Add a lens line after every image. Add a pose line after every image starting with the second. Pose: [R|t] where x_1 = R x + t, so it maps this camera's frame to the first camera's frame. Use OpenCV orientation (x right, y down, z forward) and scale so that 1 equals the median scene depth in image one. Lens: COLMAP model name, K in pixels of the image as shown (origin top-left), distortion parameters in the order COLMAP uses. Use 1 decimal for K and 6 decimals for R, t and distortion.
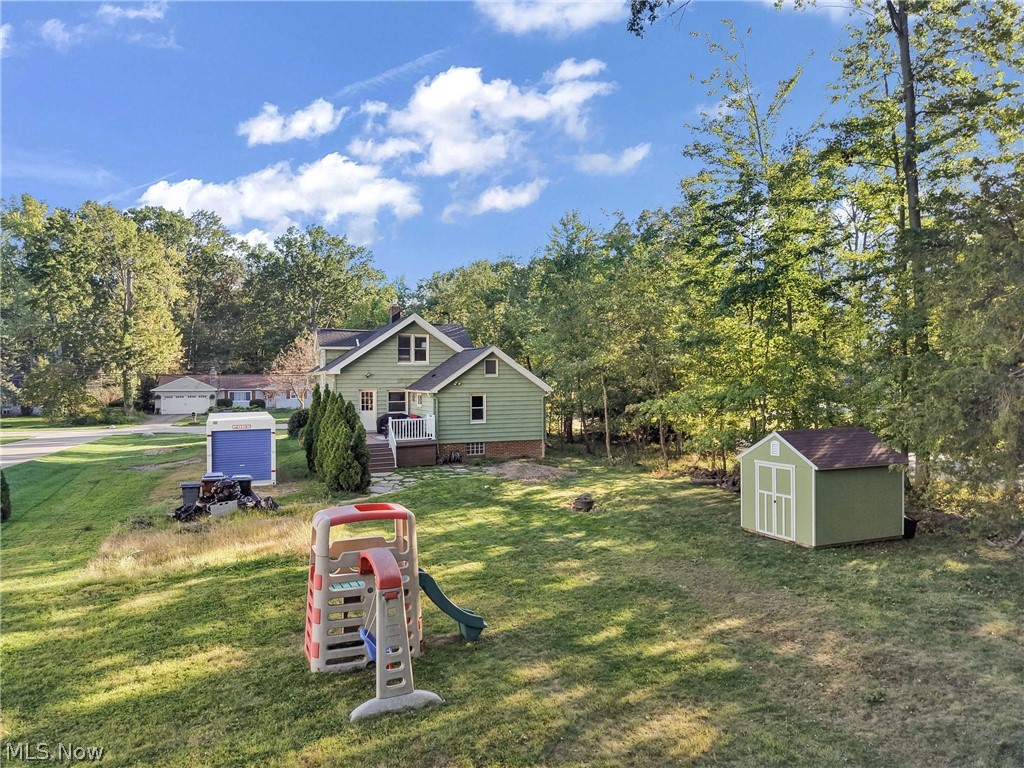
lens RADIAL K [[678.5, 0, 512.0], [0, 678.5, 384.0], [0, 0, 1]] dist [0.003159, -0.000214]
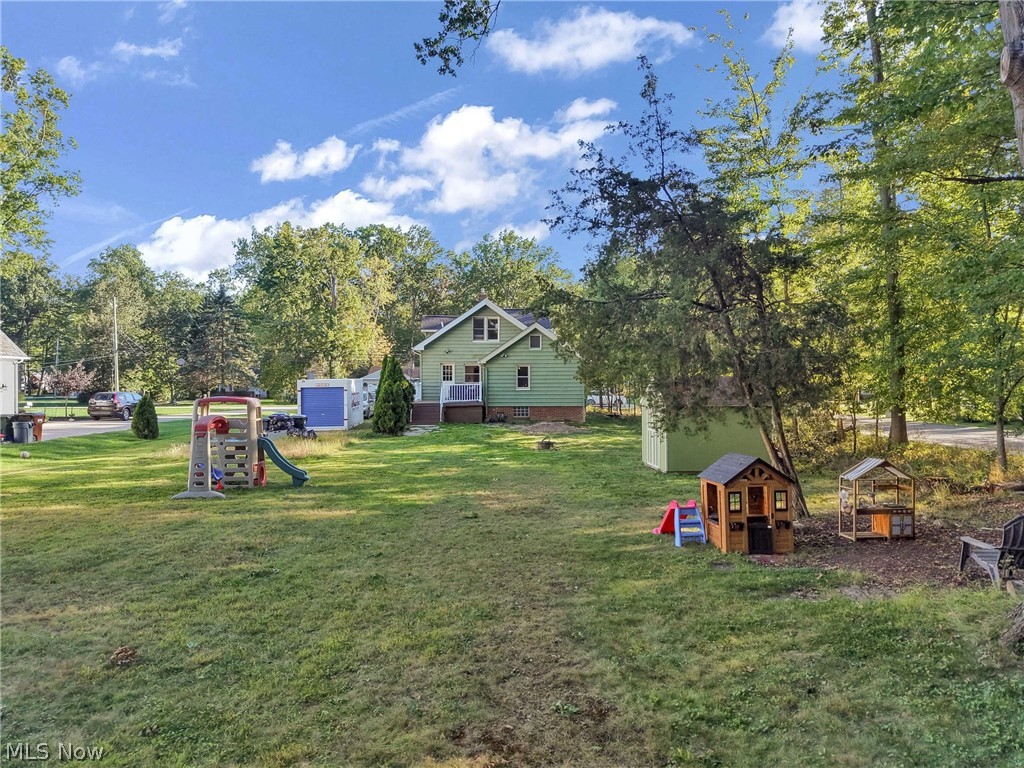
lens RADIAL K [[682.4, 0, 512.0], [0, 682.4, 384.0], [0, 0, 1]] dist [0.061909, -0.068353]
pose [[0.941082, 0.004422, -0.338149, 0.155134], [-0.005389, 0.999984, -0.001923, 0.023667], [0.338135, 0.003632, 0.941090, -0.051893]]
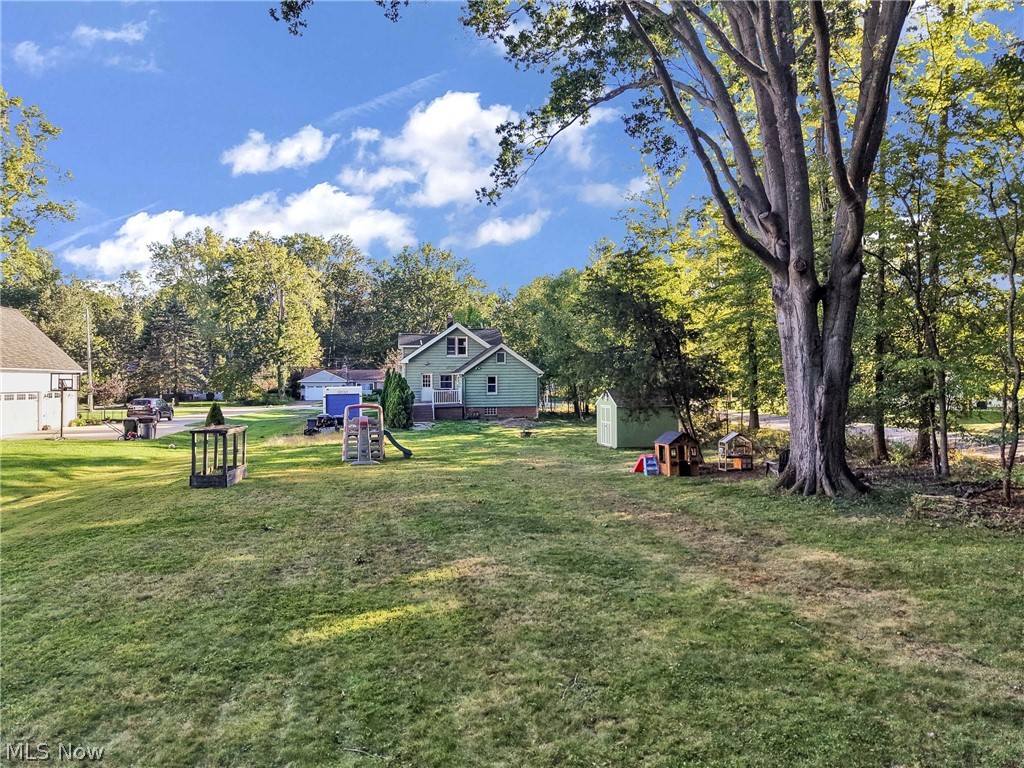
lens RADIAL K [[682.4, 0, 512.0], [0, 682.4, 384.0], [0, 0, 1]] dist [0.061909, -0.068353]
pose [[0.981932, 0.000243, -0.189233, 0.135111], [-0.000073, 1.000000, 0.000904, 0.015659], [0.189233, -0.000873, 0.981932, -0.238877]]
